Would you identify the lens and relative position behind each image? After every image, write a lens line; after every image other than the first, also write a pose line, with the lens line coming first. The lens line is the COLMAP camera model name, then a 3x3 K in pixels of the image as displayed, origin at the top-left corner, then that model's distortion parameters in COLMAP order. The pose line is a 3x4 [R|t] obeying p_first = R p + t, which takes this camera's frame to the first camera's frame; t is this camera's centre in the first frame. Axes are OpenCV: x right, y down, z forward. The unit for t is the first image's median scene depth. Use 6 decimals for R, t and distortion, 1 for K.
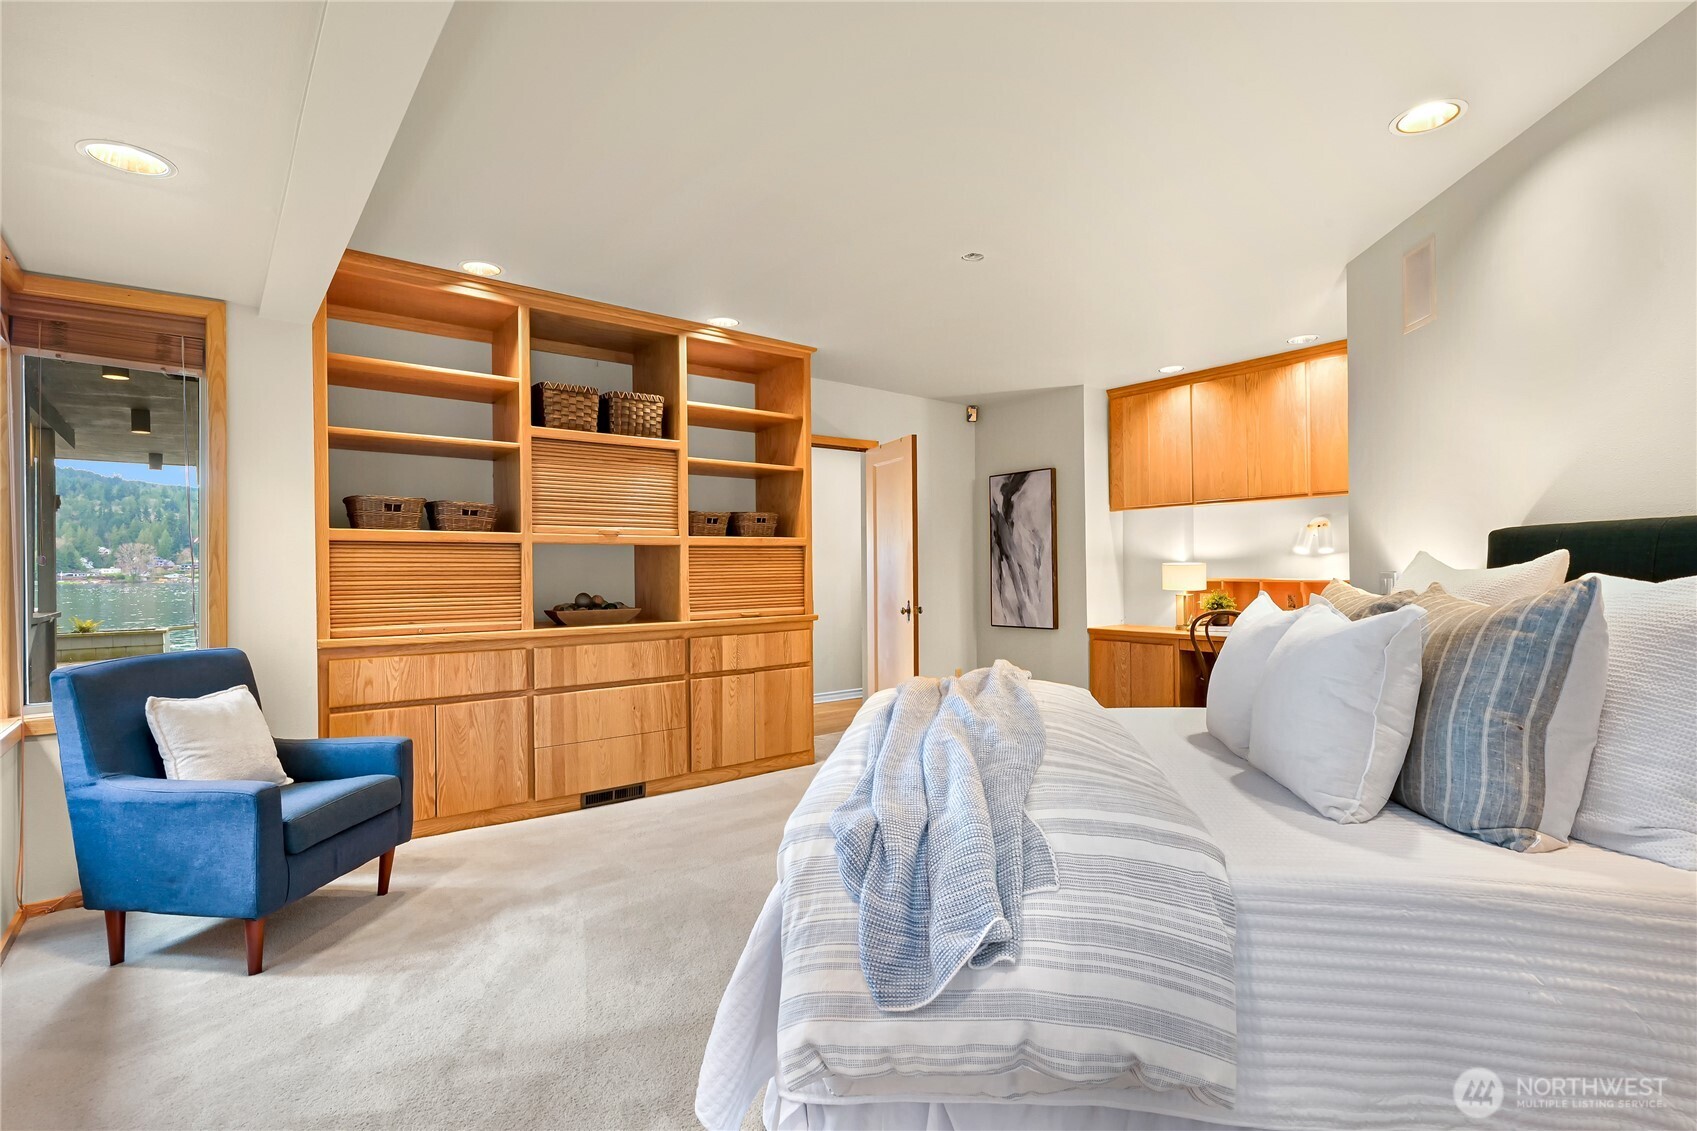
lens RADIAL K [[829.0, 0, 846.9], [0, 829.0, 570.3], [0, 0, 1]] dist [0.013598, 0.000137]
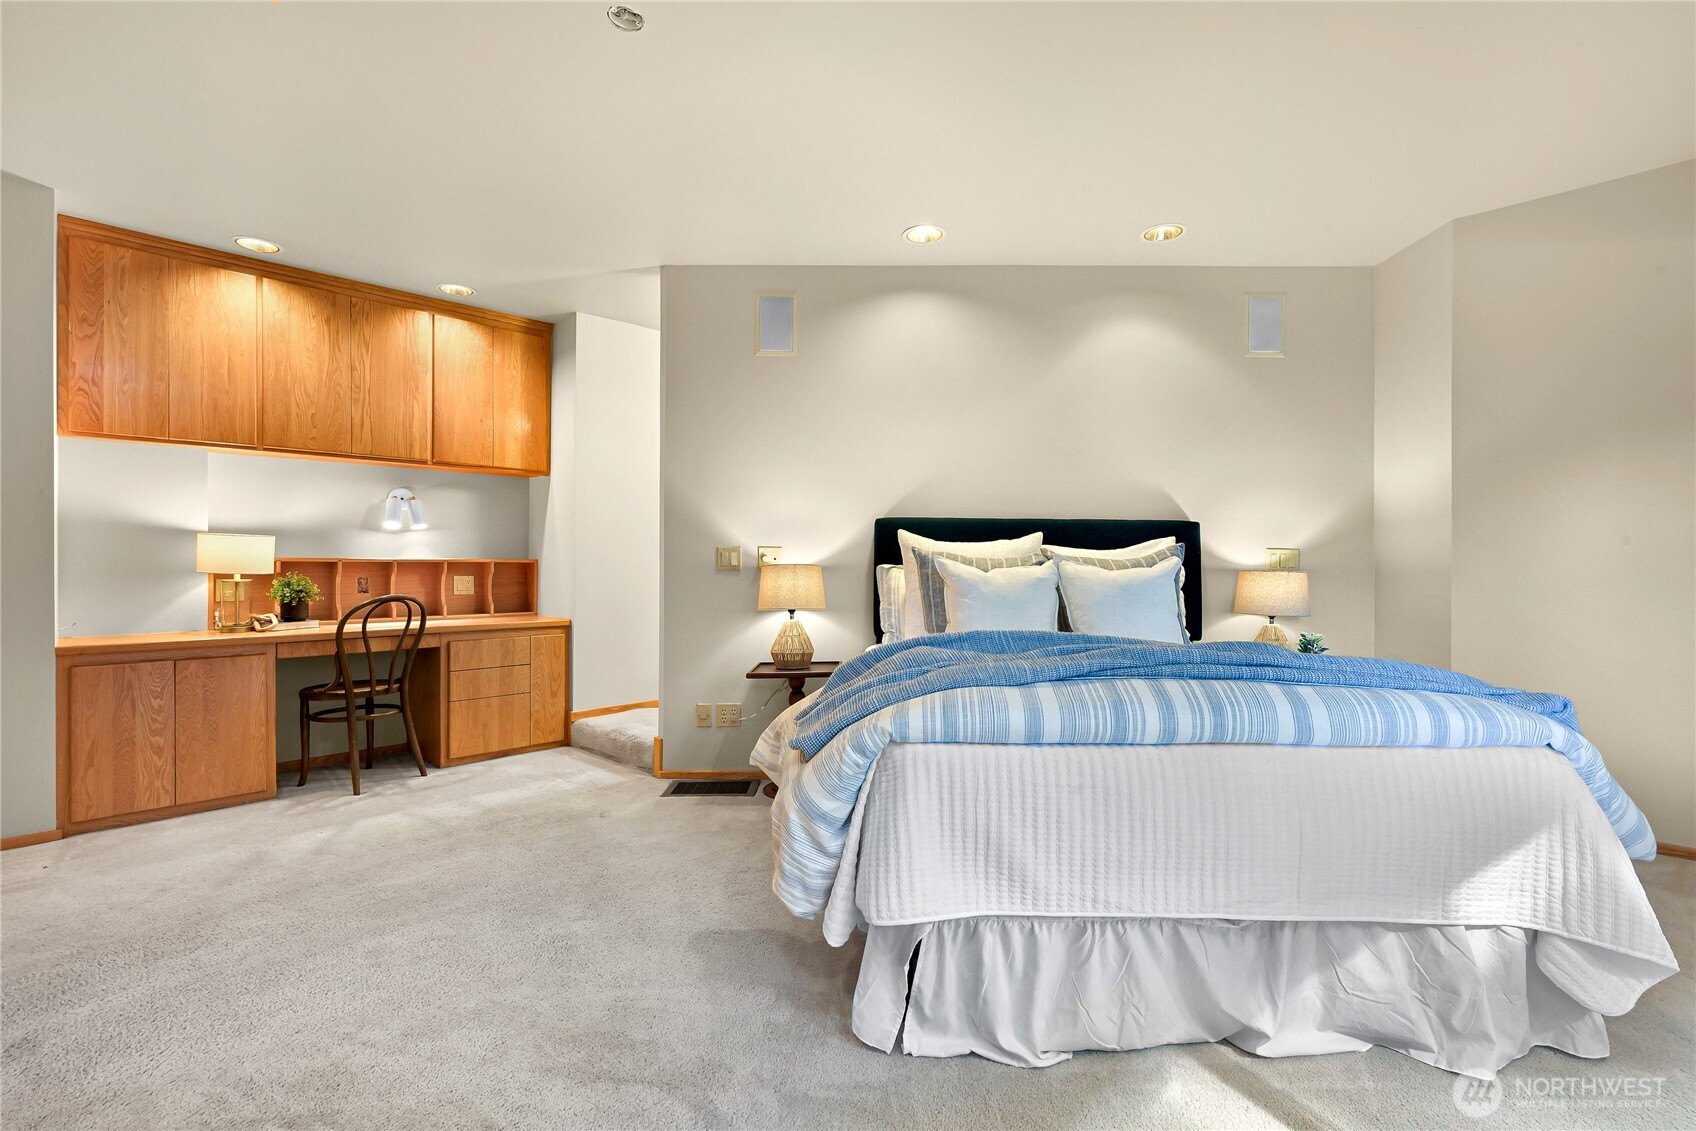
lens RADIAL K [[780.7, 0, 845.9], [0, 780.7, 563.6], [0, 0, 1]] dist [0.000799, 0.000235]
pose [[-0.137642, 0.009713, 0.990434, -0.311039], [0.002037, 0.999953, -0.009523, 0.024164], [-0.990480, 0.000707, -0.137656, 0.634893]]
